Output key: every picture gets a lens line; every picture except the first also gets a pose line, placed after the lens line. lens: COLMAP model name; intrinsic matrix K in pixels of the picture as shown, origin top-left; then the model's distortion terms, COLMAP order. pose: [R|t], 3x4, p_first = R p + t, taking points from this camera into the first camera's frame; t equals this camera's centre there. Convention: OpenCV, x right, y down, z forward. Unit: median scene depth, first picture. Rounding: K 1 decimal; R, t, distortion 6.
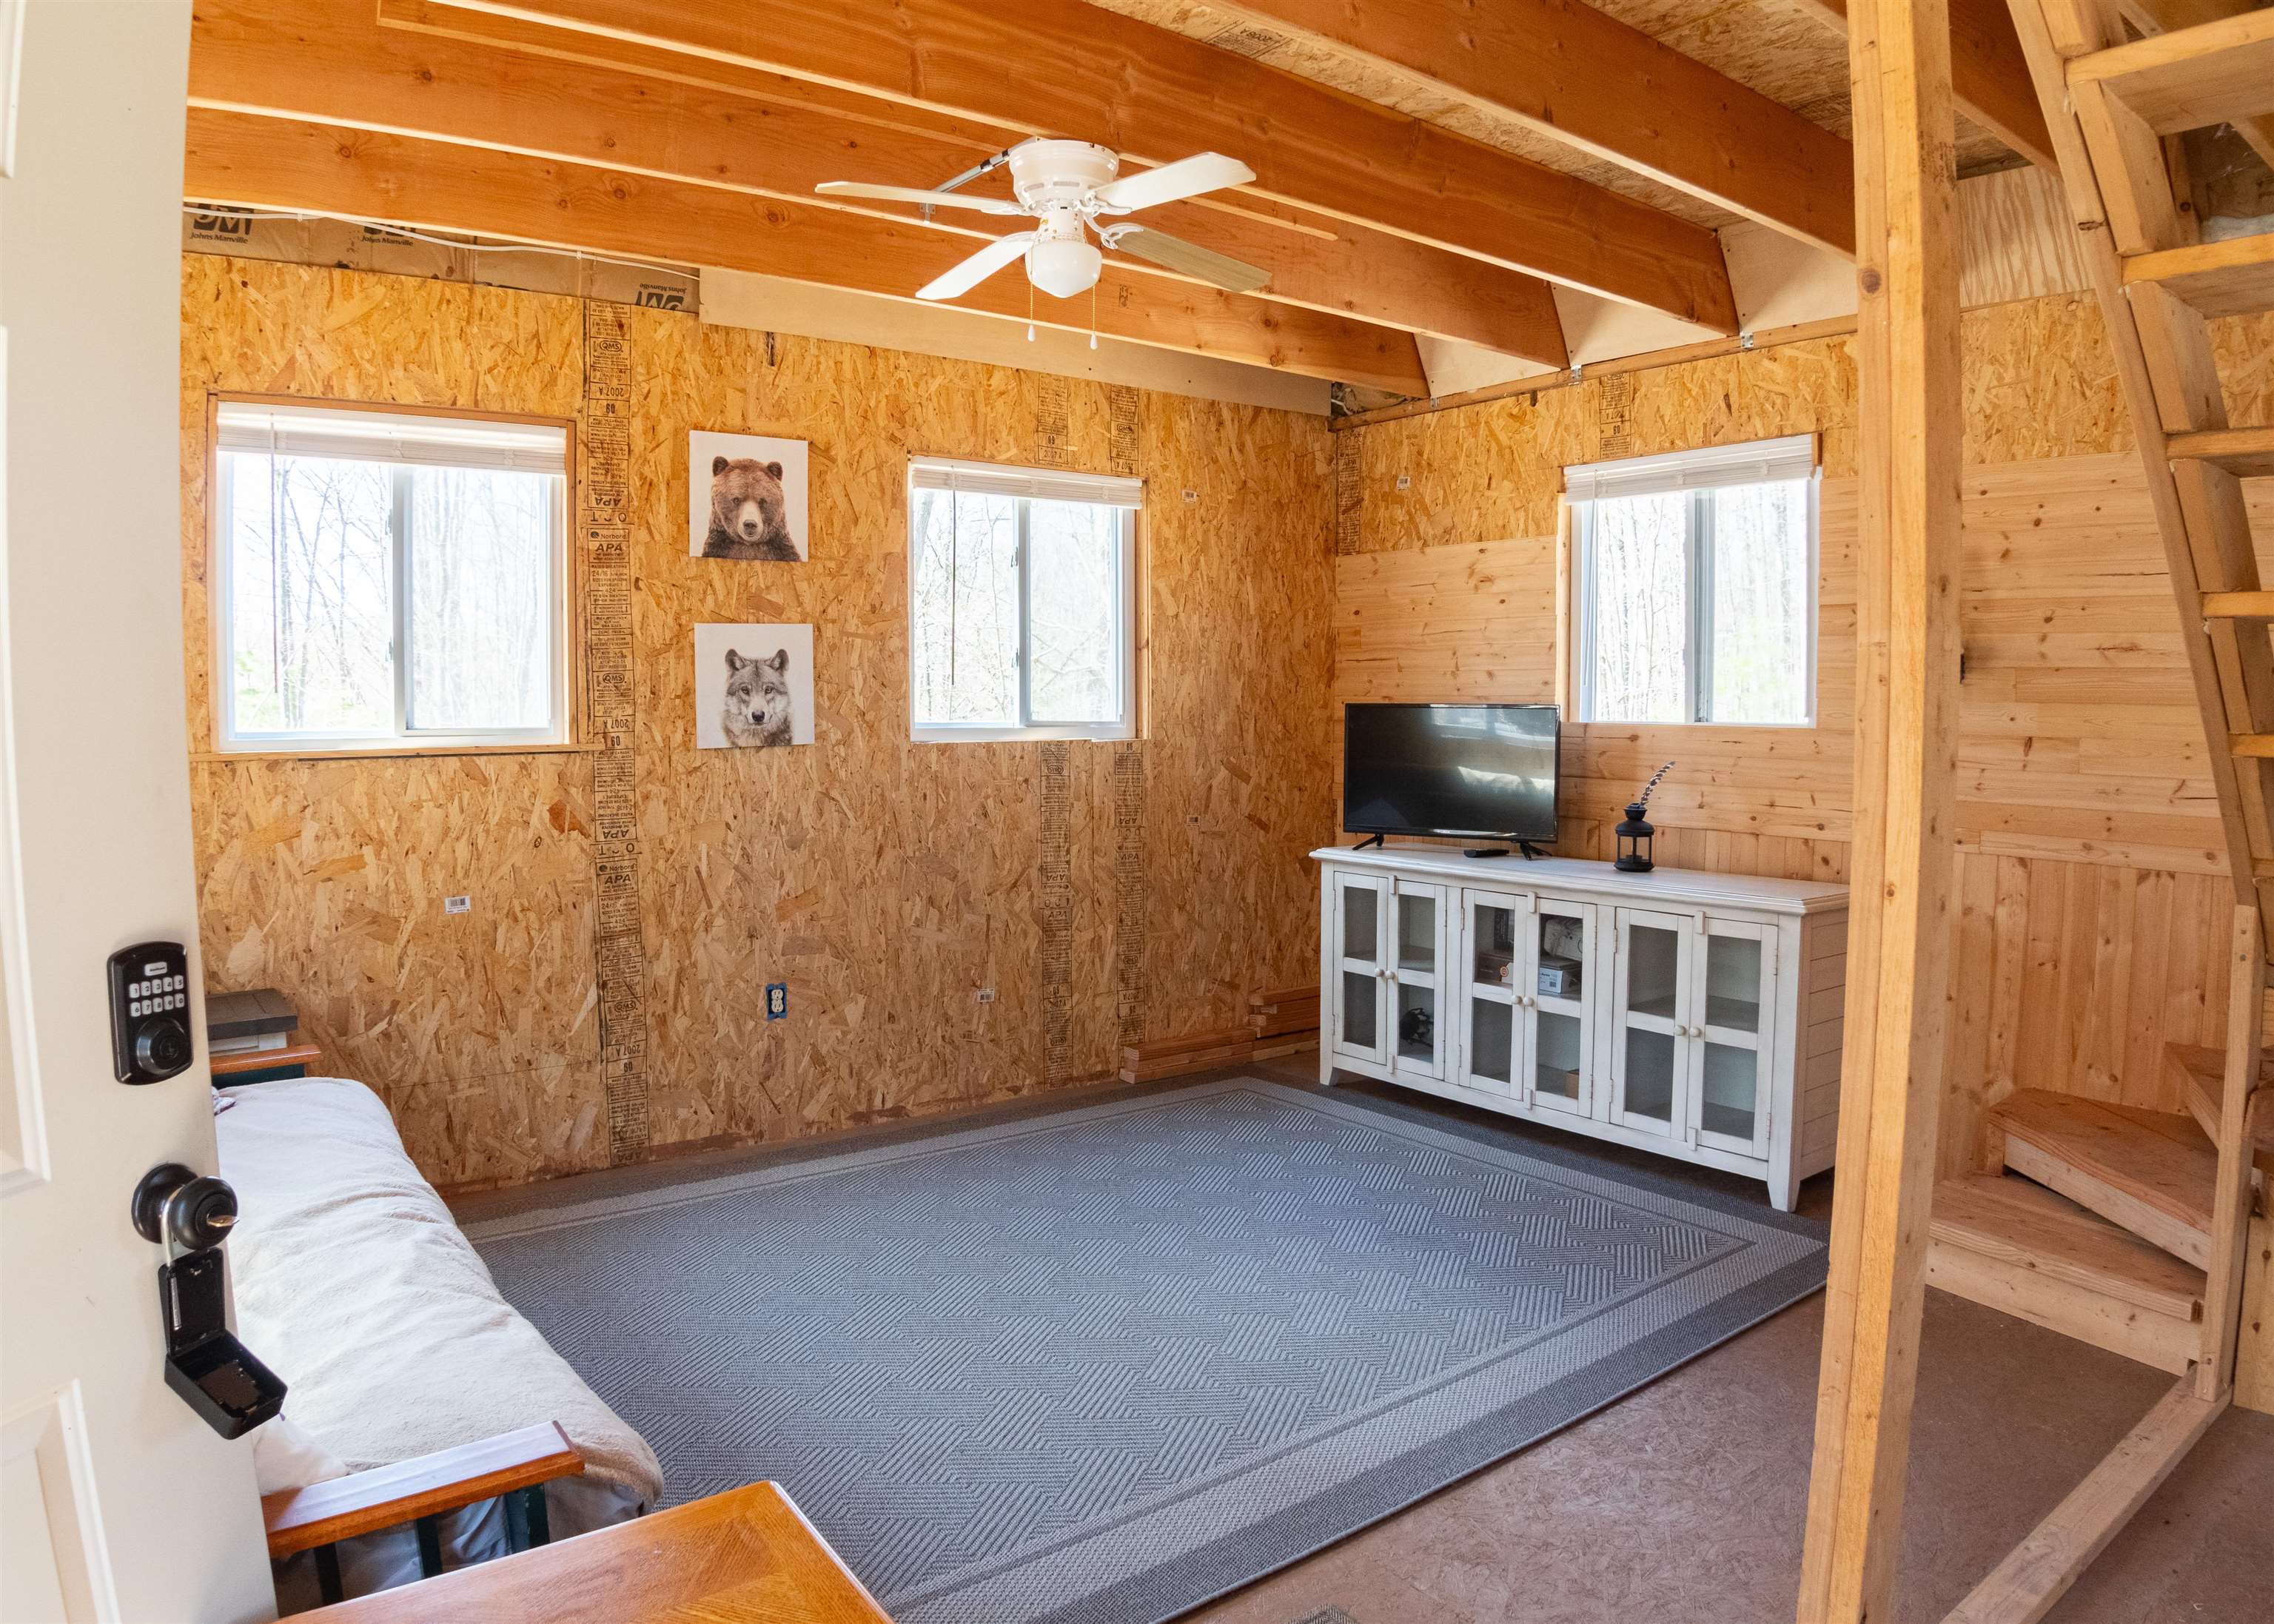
lens RADIAL K [[1453.2, 0, 1137.0], [0, 1453.2, 812.0], [0, 0, 1]] dist [-0.121035, 0.002225]
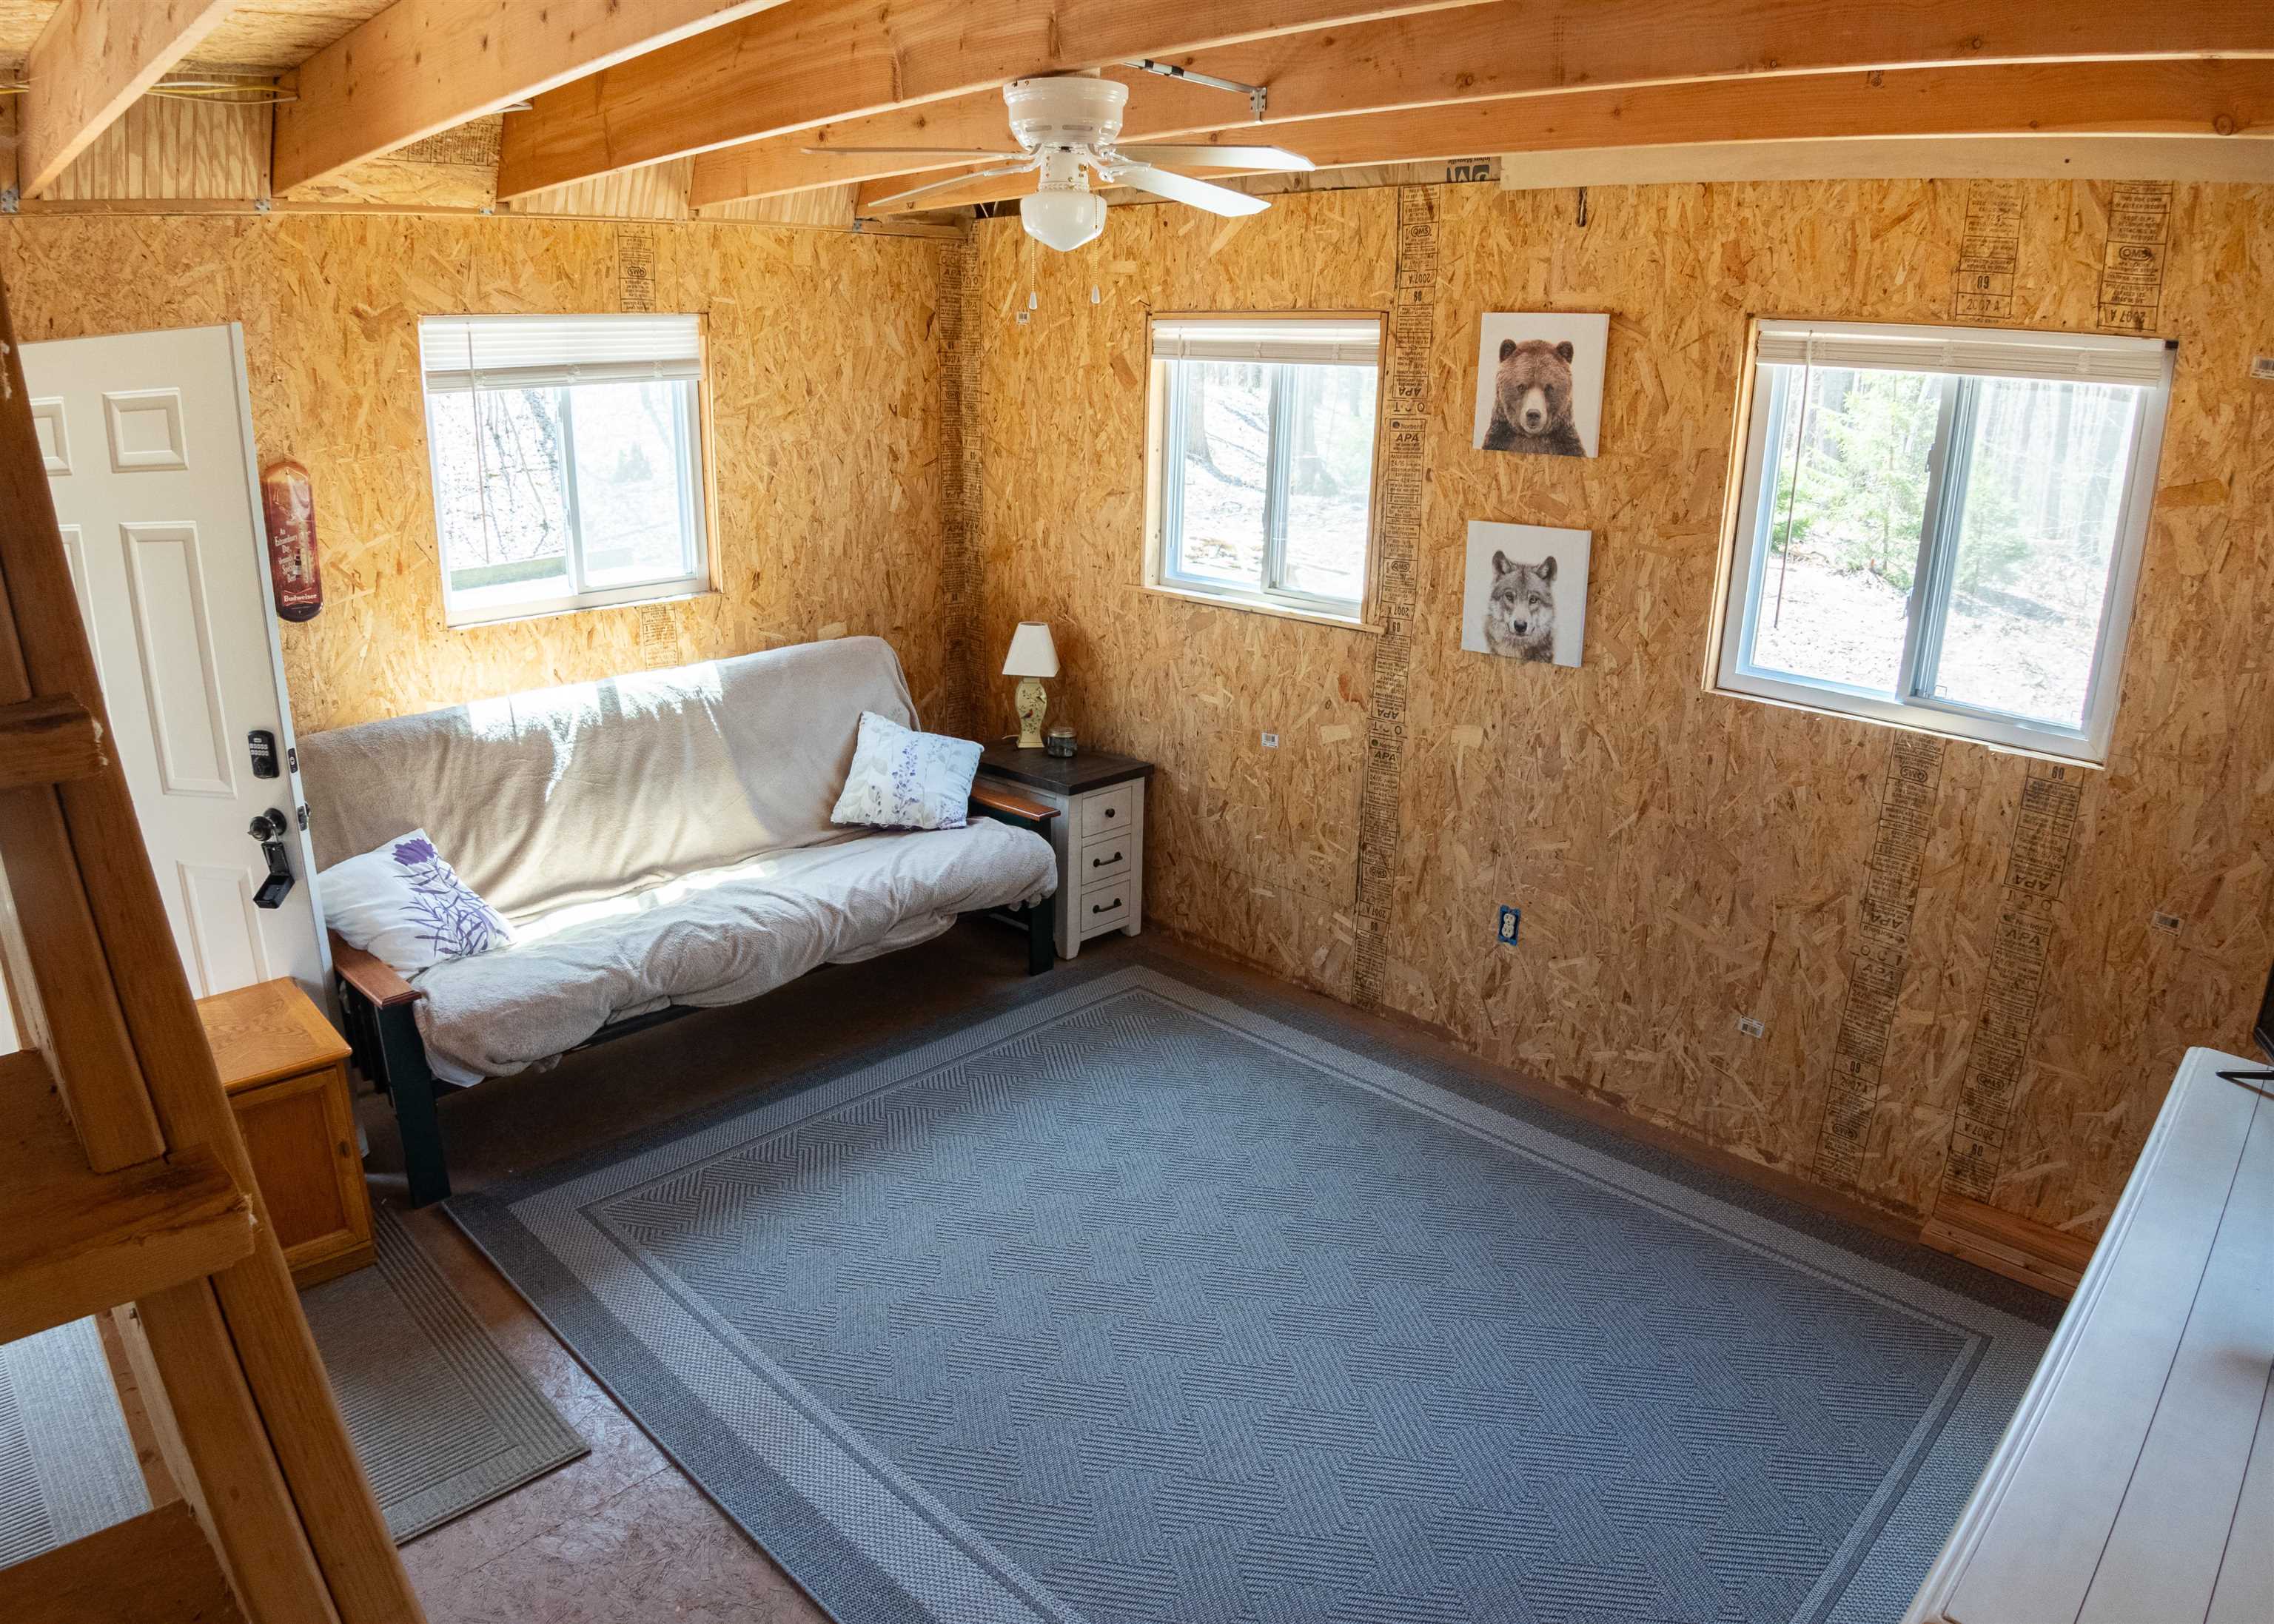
lens RADIAL K [[1453.2, 0, 1137.0], [0, 1453.2, 812.0], [0, 0, 1]] dist [-0.121035, 0.002225]
pose [[0.152168, 0.293515, -0.943766, 0.601679], [-0.102245, 0.954437, 0.280348, -0.185832], [0.983052, 0.053835, 0.175245, 0.605858]]
